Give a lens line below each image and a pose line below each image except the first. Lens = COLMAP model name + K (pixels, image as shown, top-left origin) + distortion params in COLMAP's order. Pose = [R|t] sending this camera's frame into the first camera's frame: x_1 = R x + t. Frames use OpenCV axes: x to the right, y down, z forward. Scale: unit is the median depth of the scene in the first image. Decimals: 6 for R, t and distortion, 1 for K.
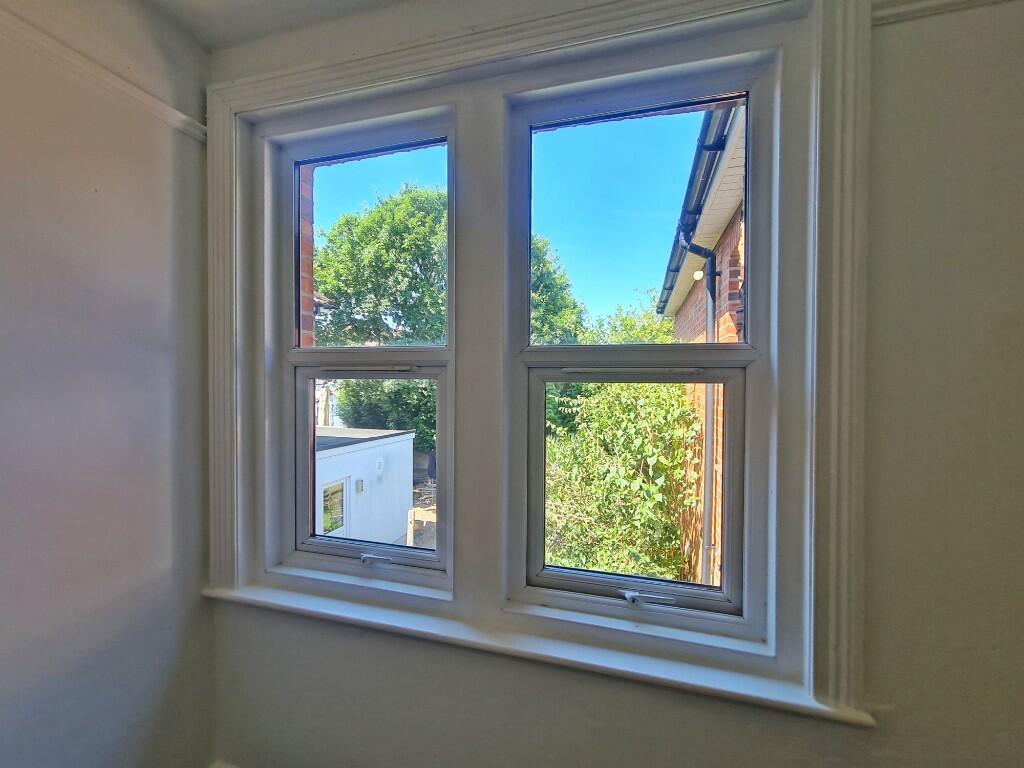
lens RADIAL K [[435.7, 0, 507.6], [0, 435.7, 386.7], [0, 0, 1]] dist [-0.003134, -0.000237]
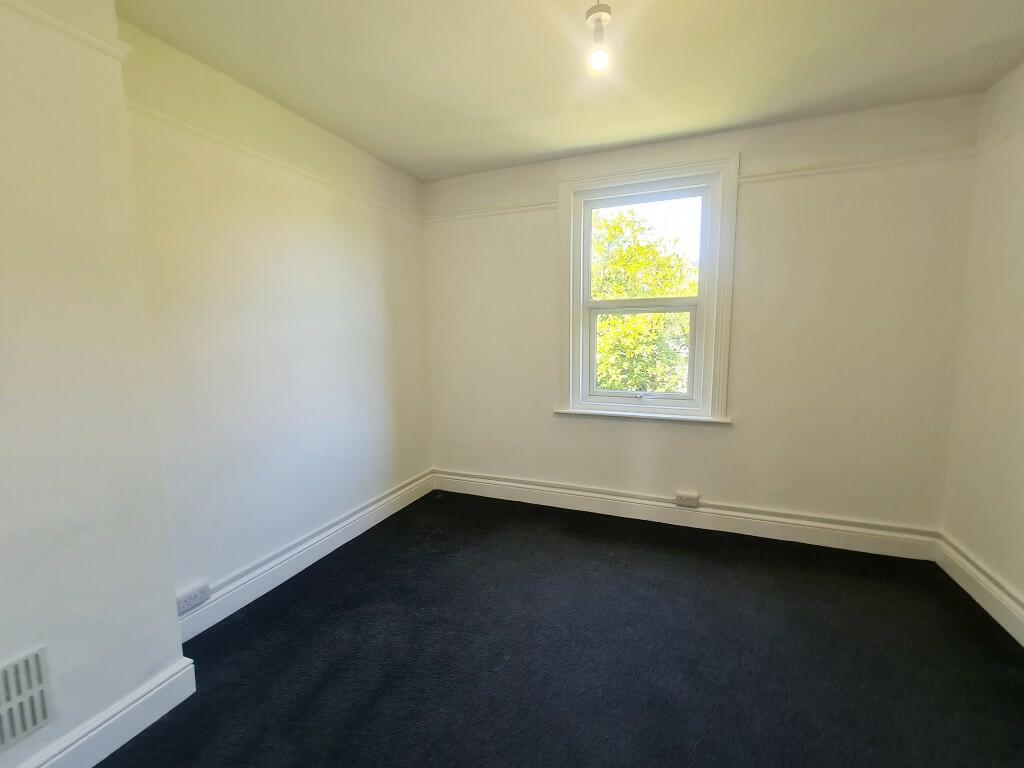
lens RADIAL K [[411.1, 0, 510.3], [0, 411.1, 374.7], [0, 0, 1]] dist [-0.004544, 0.002658]
pose [[0.998554, -0.012971, -0.052172, -0.347823], [0.018175, 0.994767, 0.100539, 0.076821], [0.050595, -0.101341, 0.993564, -1.224437]]
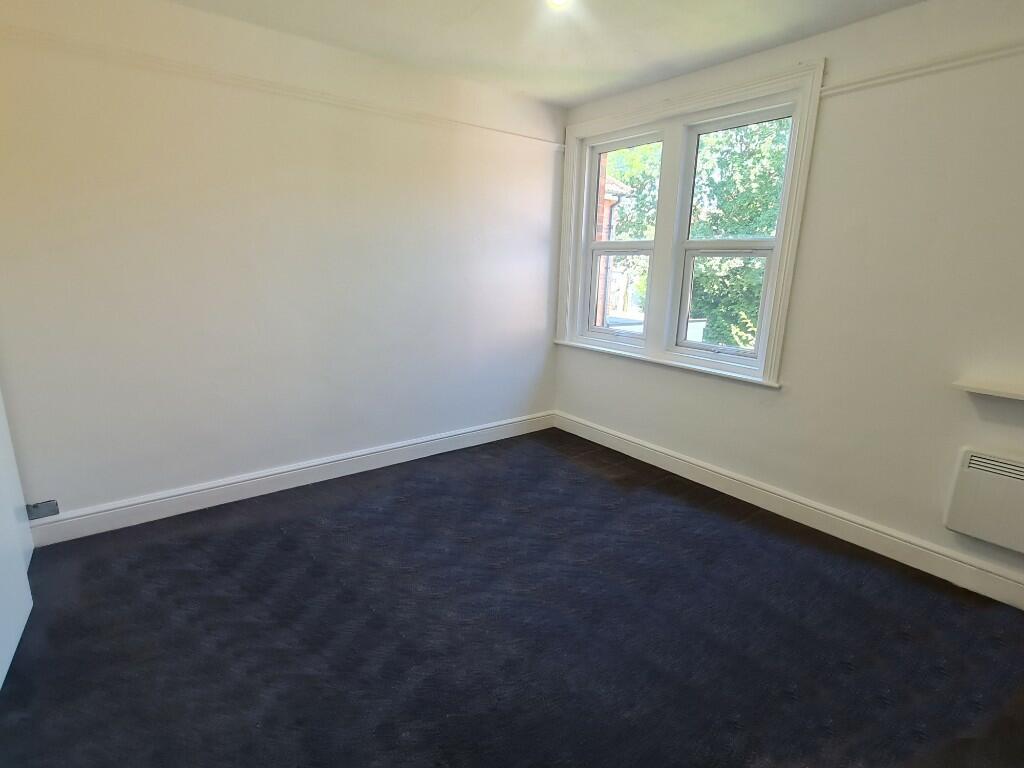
lens RADIAL K [[509.1, 0, 509.0], [0, 509.1, 379.7], [0, 0, 1]] dist [-0.000239, 0.000736]
pose [[0.809770, 0.143712, -0.568876, 0.806805], [-0.029771, 0.978355, 0.204780, 0.090592], [0.585992, -0.148889, 0.796521, -1.553933]]
